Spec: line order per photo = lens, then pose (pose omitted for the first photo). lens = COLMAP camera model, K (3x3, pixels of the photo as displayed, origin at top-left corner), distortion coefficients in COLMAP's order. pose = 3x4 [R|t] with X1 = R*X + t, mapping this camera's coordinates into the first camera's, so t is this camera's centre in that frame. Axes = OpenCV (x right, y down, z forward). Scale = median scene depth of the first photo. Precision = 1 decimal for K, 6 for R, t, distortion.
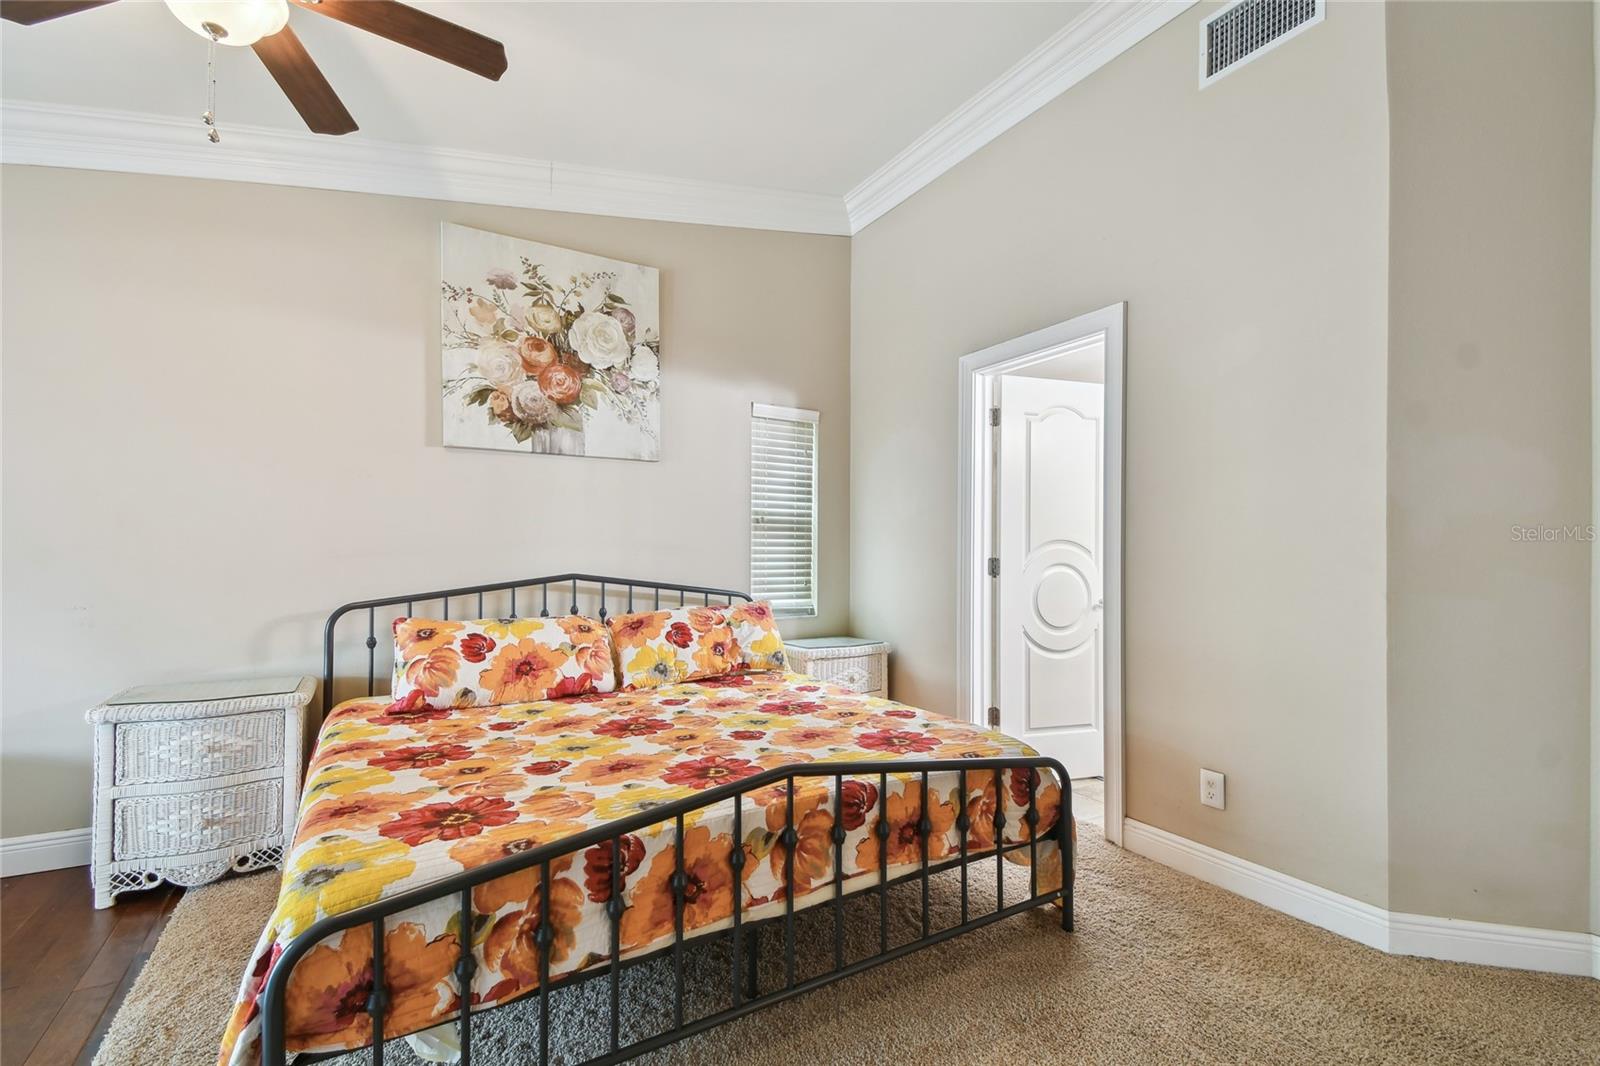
lens RADIAL K [[708.1, 0, 797.7], [0, 708.1, 544.2], [0, 0, 1]] dist [0.028326, -0.006923]
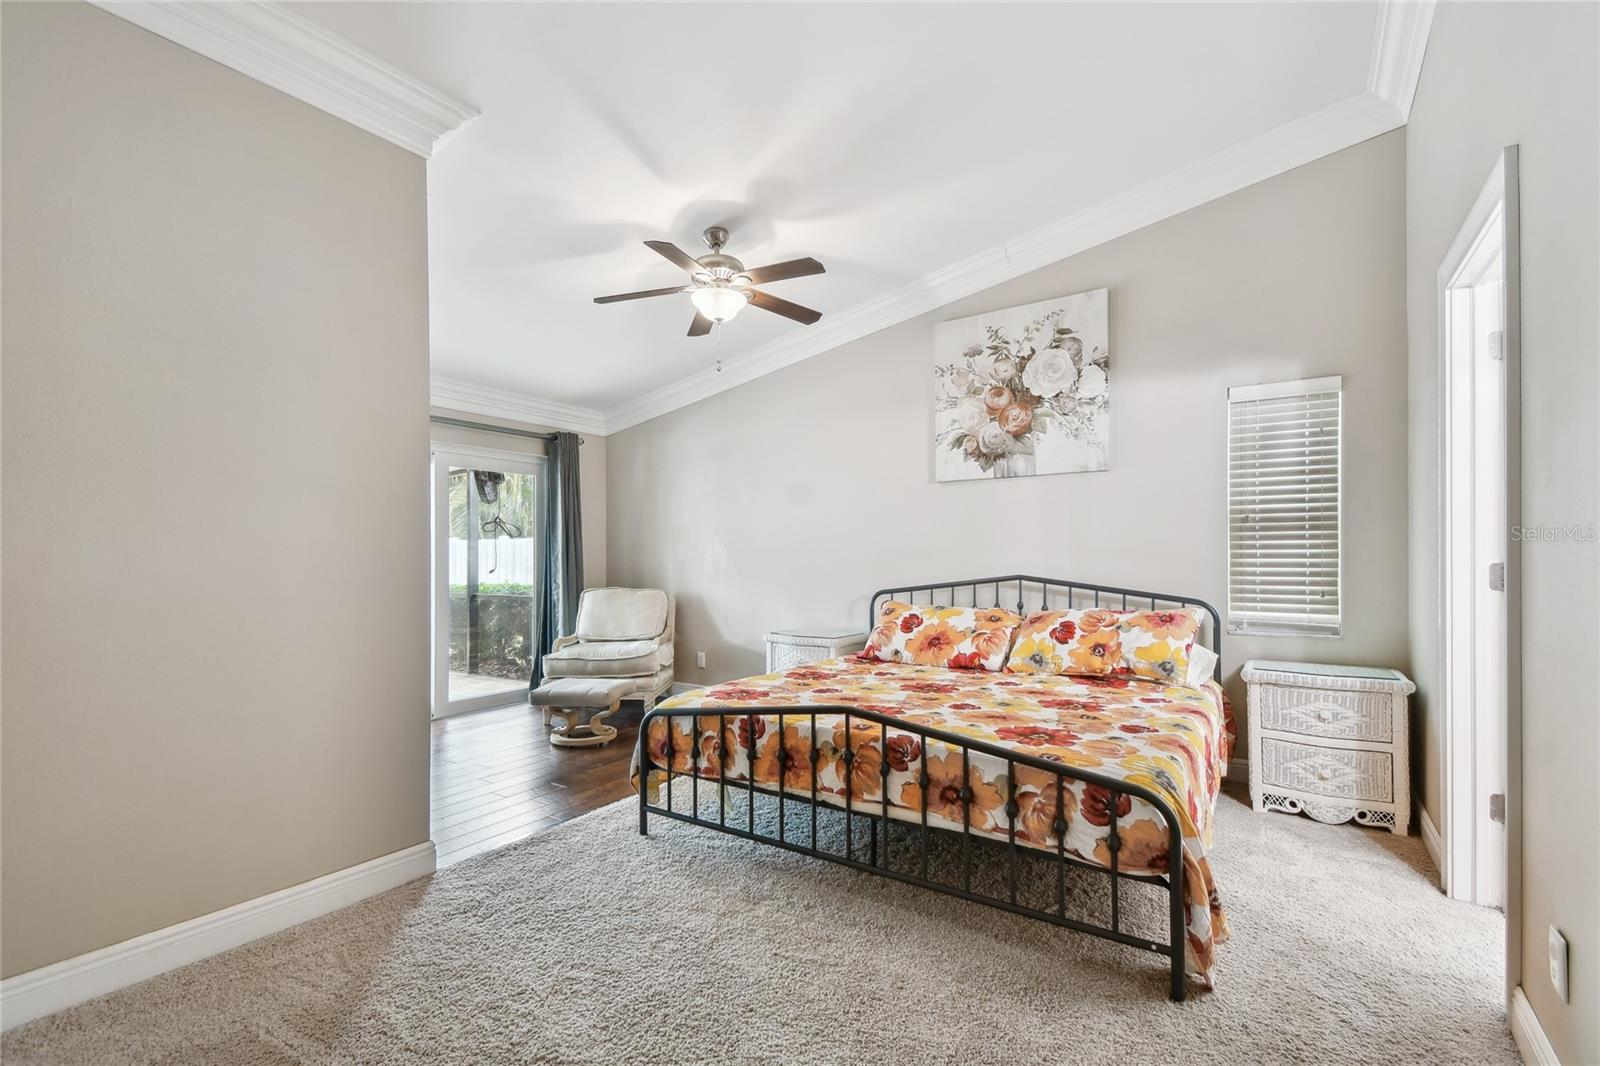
lens RADIAL K [[708.1, 0, 796.5], [0, 708.1, 542.1], [0, 0, 1]] dist [0.028326, -0.006923]
pose [[0.419498, -0.024104, -0.907436, 0.734089], [0.015152, 0.999694, -0.019550, 0.004345], [0.907630, -0.005548, 0.419735, 0.179612]]
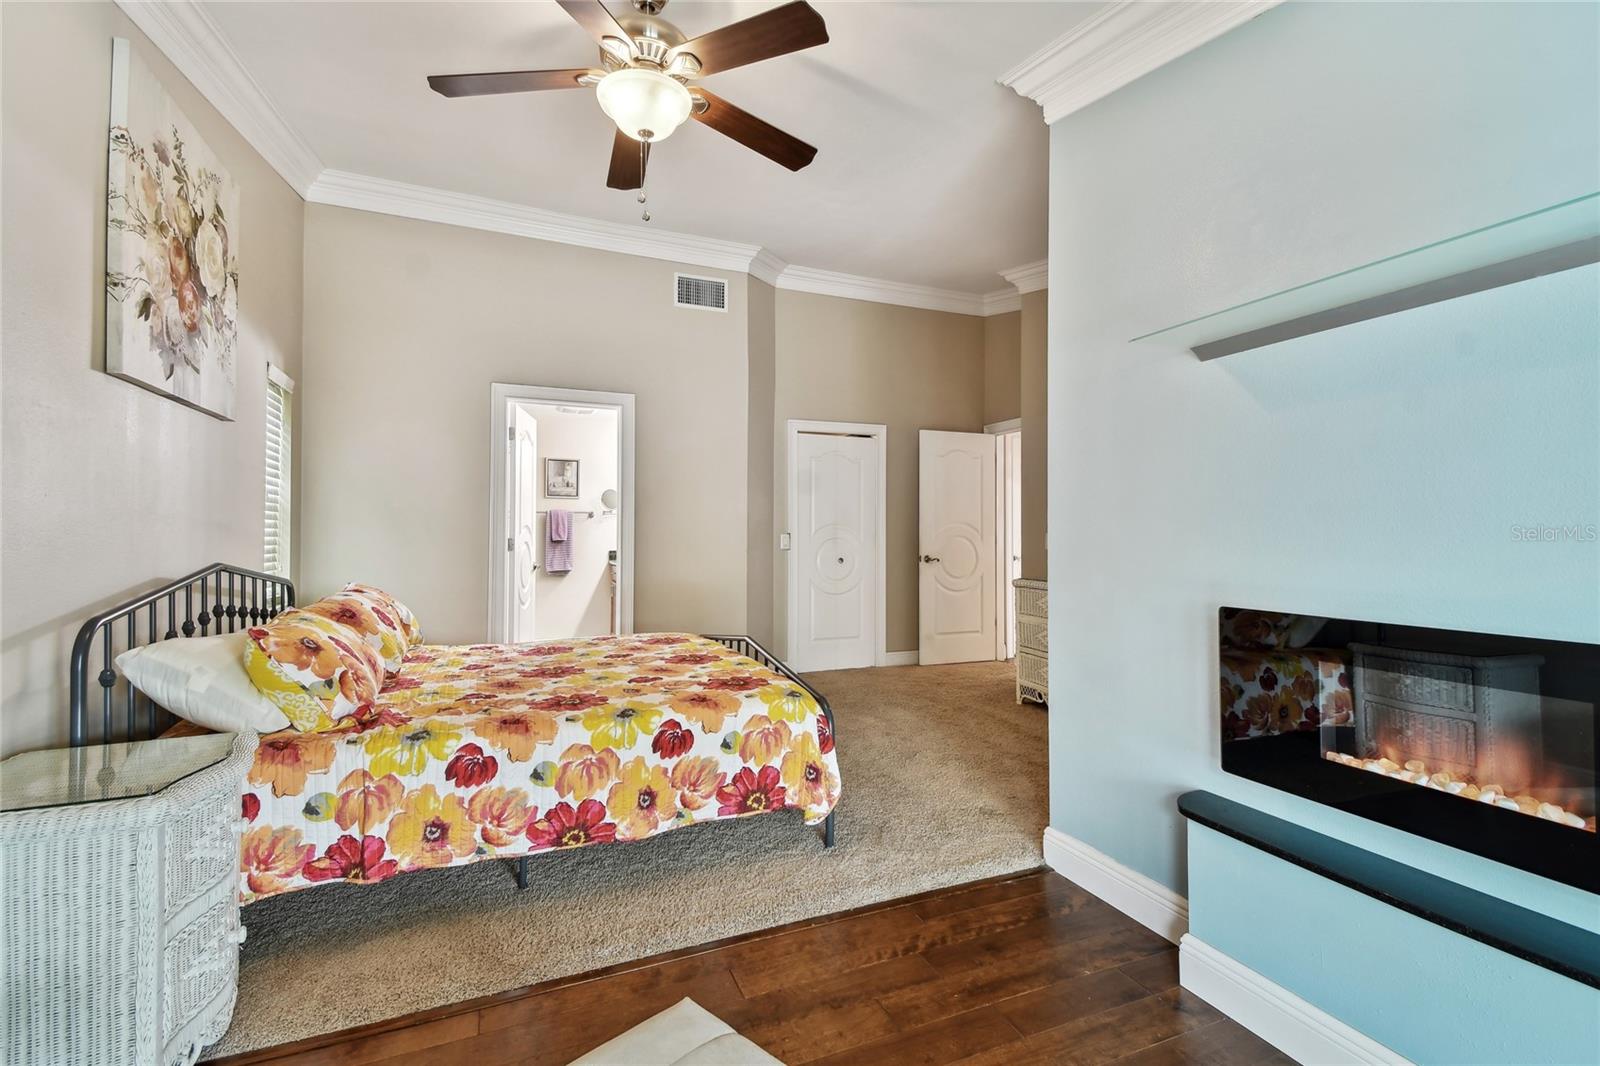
lens RADIAL K [[708.1, 0, 806.9], [0, 708.1, 533.7], [0, 0, 1]] dist [0.028326, -0.006923]
pose [[0.152257, 0.006331, 0.988321, -1.194864], [-0.025005, 0.999684, -0.002552, -0.001450], [-0.988025, -0.024324, 0.152367, 0.286125]]
